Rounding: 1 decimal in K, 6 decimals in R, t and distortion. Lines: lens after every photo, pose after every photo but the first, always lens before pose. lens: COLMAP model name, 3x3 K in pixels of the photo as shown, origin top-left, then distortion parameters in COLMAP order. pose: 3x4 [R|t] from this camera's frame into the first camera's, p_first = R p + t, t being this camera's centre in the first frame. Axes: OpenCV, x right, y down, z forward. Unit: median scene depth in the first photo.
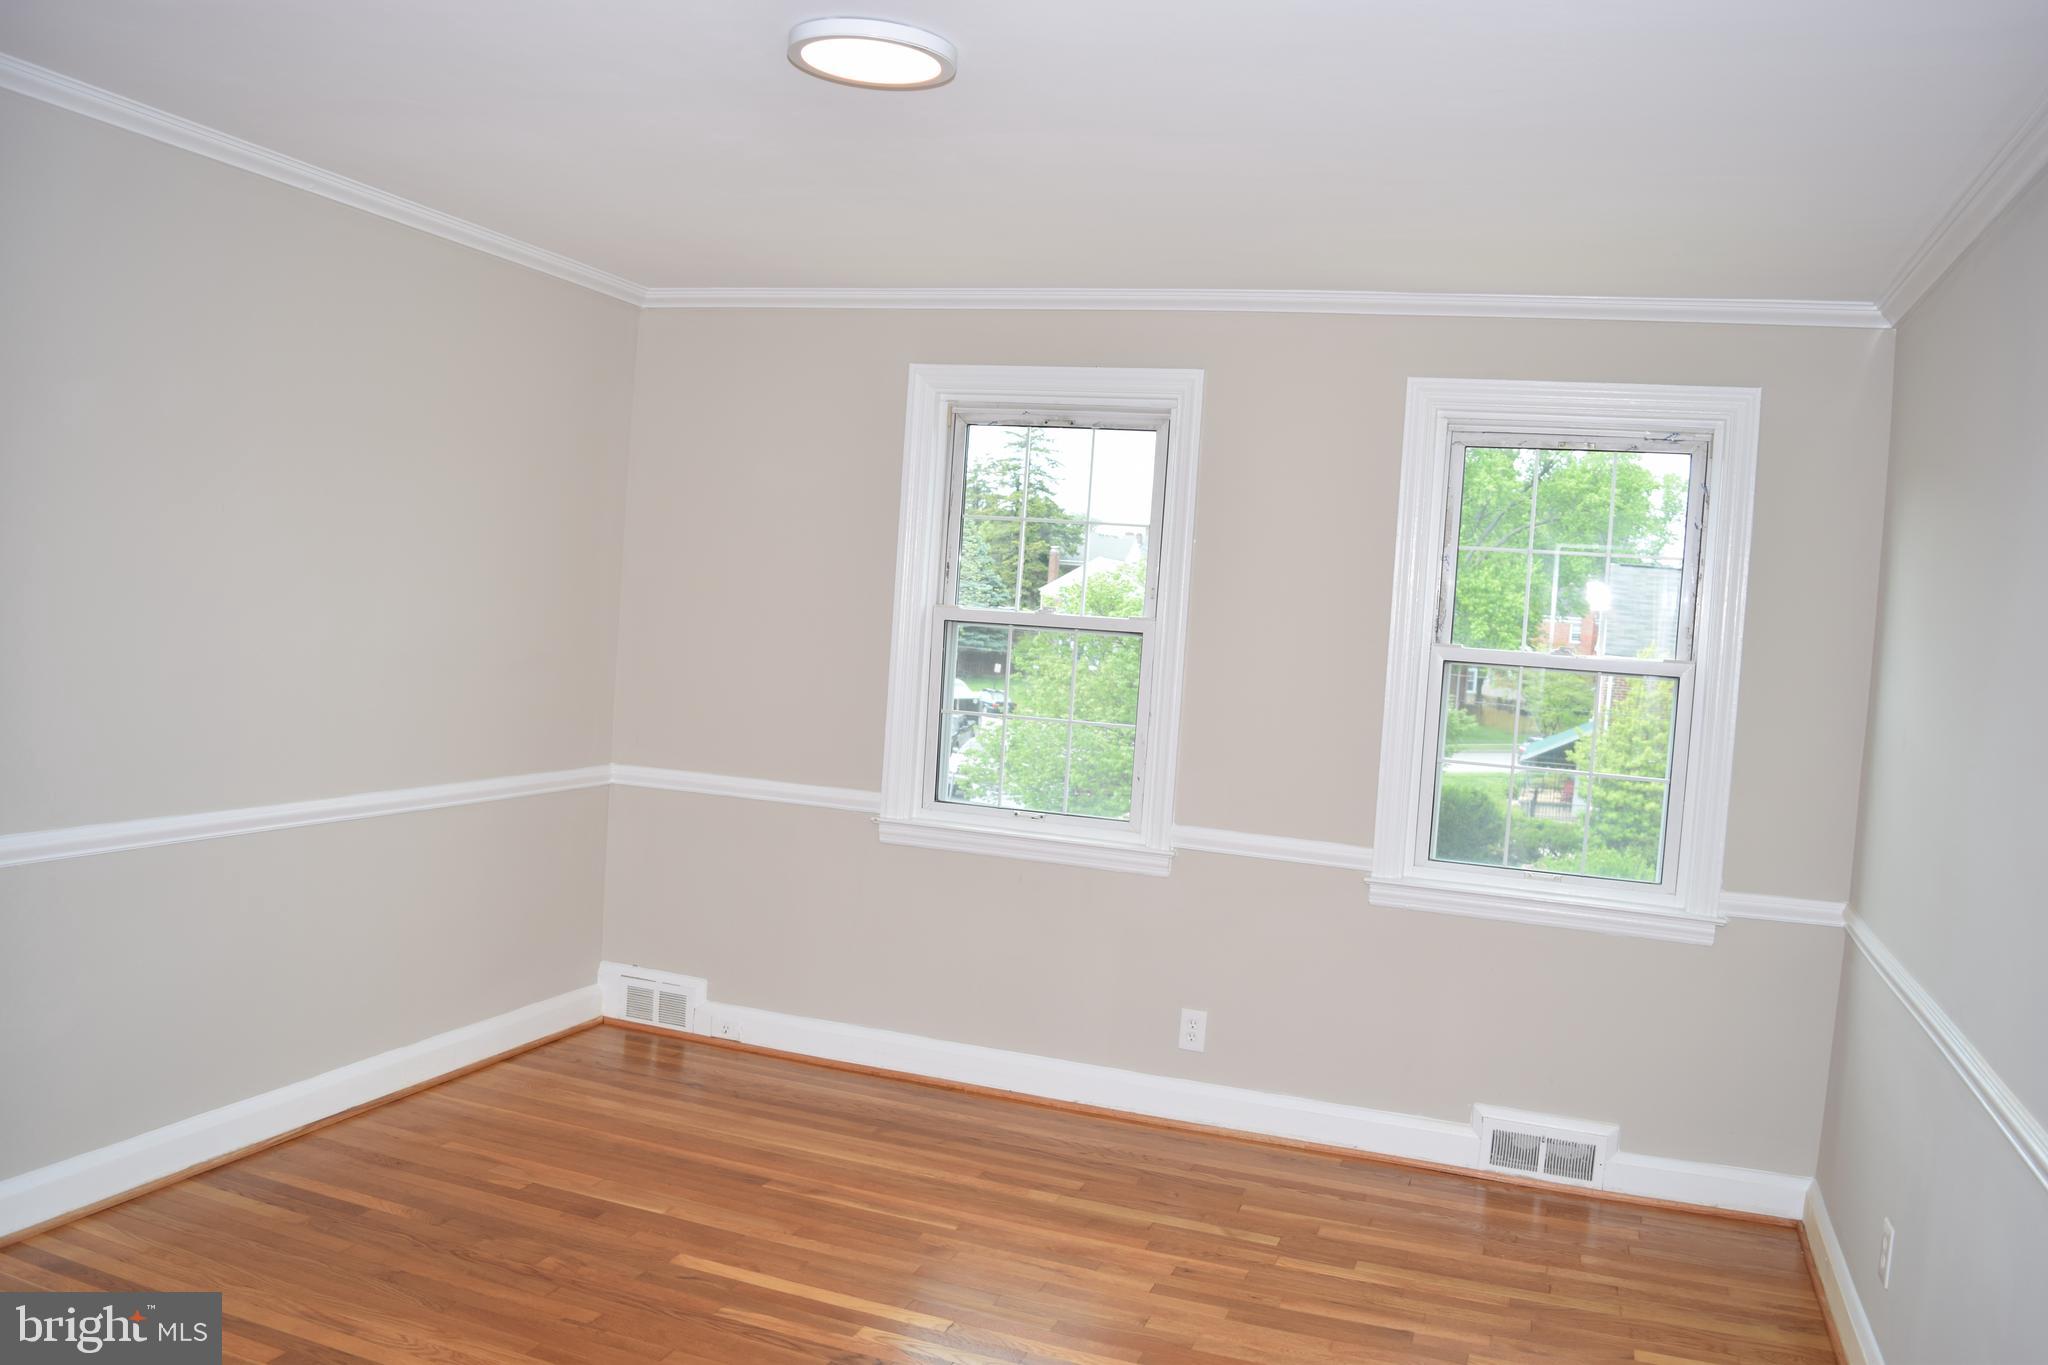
lens RADIAL K [[1624.8, 0, 1016.8], [0, 1624.8, 674.4], [0, 0, 1]] dist [-0.091103, 0.021910]
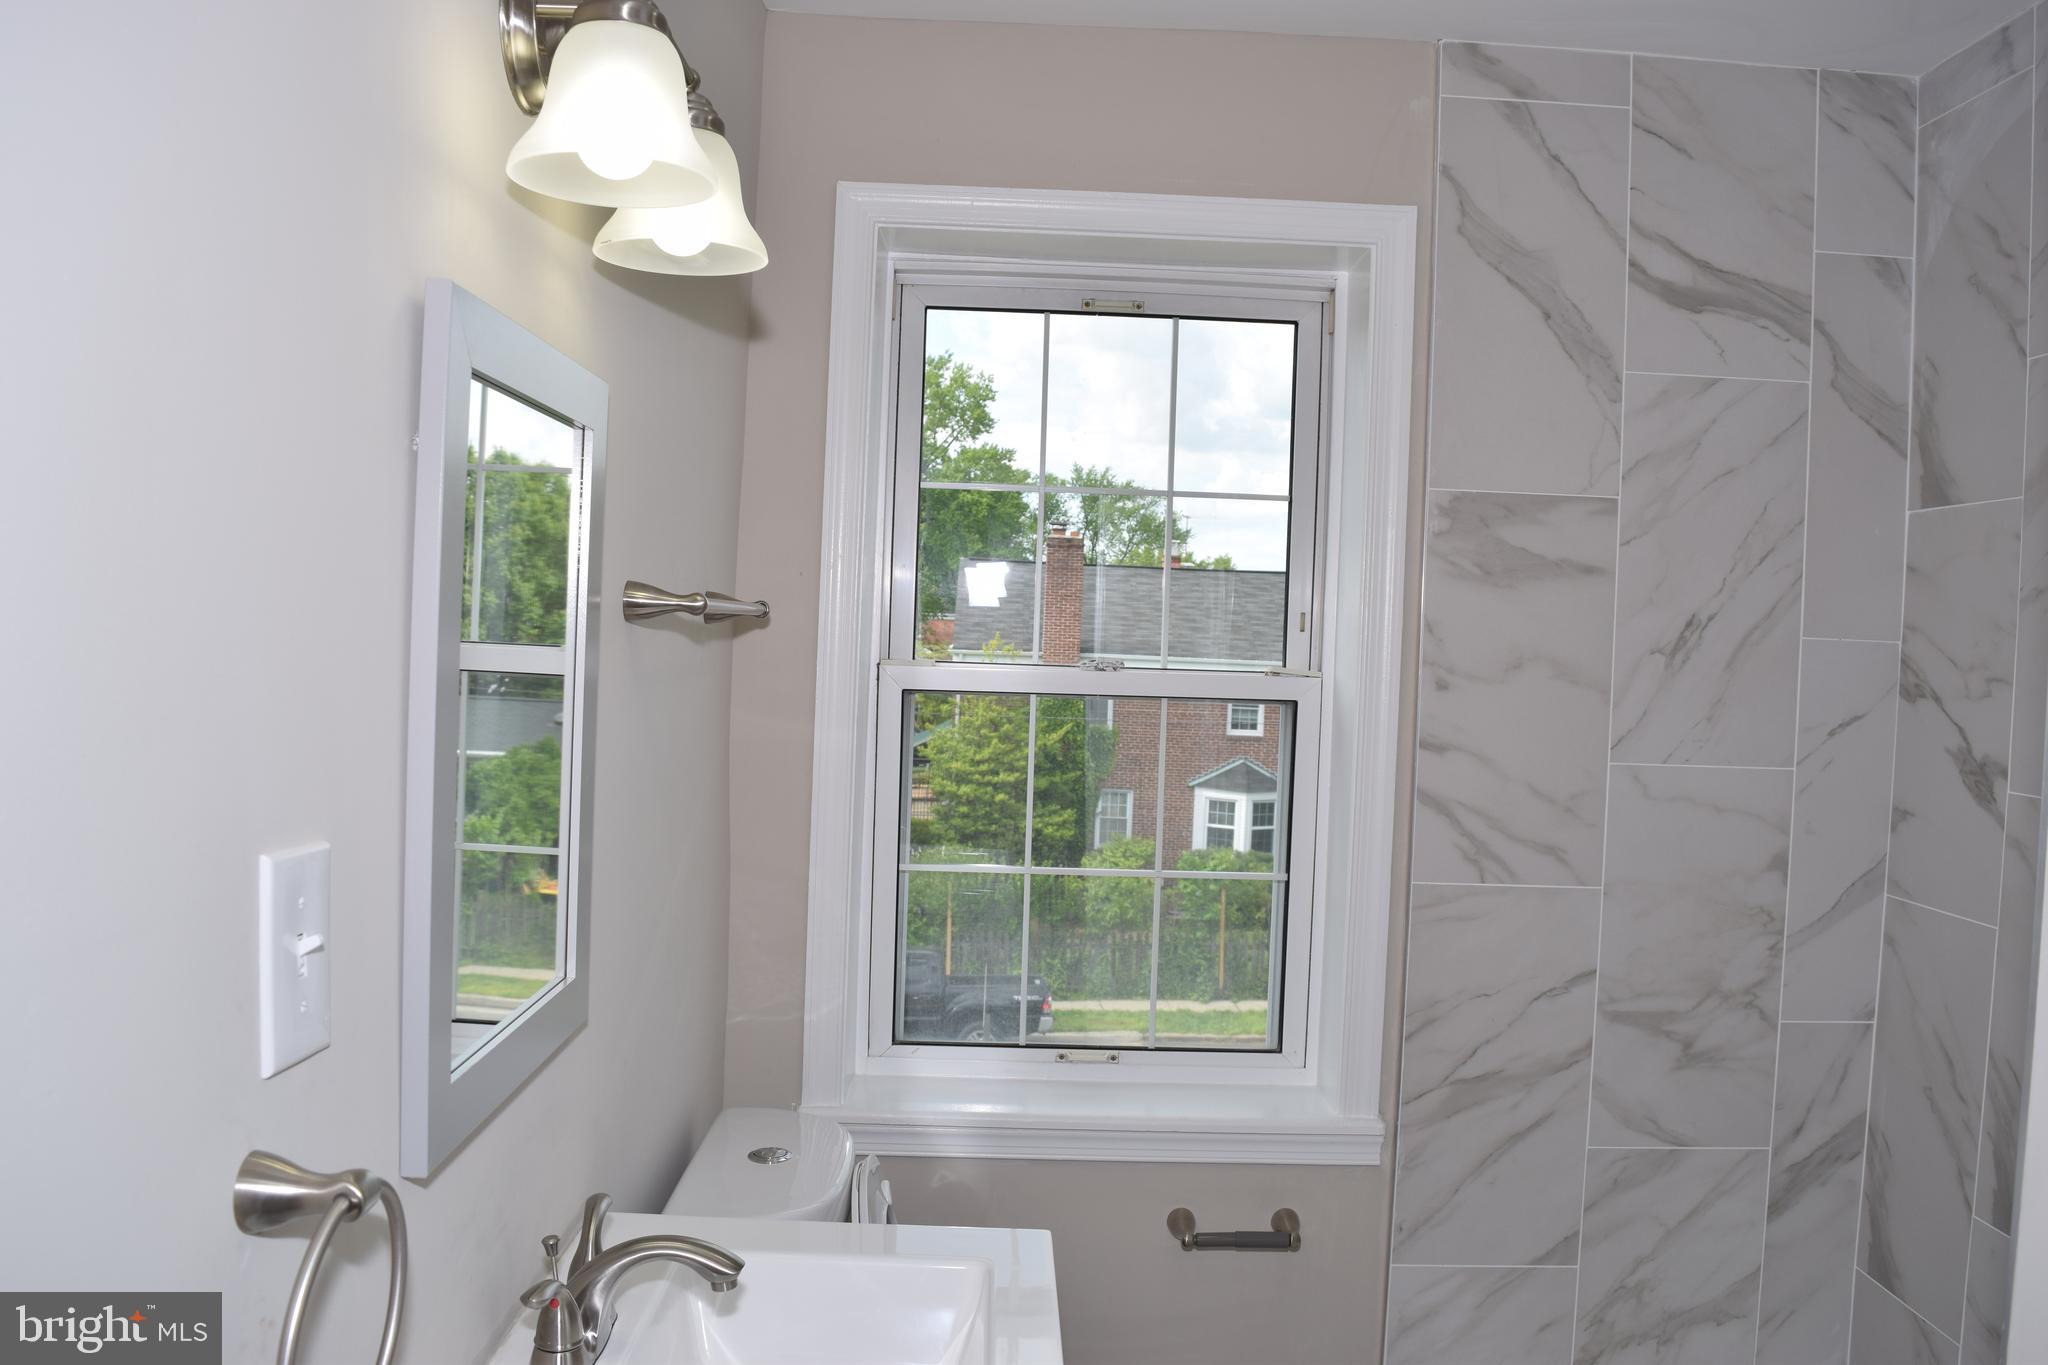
lens RADIAL K [[1624.8, 0, 1014.5], [0, 1624.8, 680.4], [0, 0, 1]] dist [-0.091103, 0.021910]
pose [[0.900463, -0.040913, 0.433005, -0.251526], [0.038130, 0.999158, 0.015114, -0.045961], [-0.433259, 0.002901, 0.901265, 0.579495]]
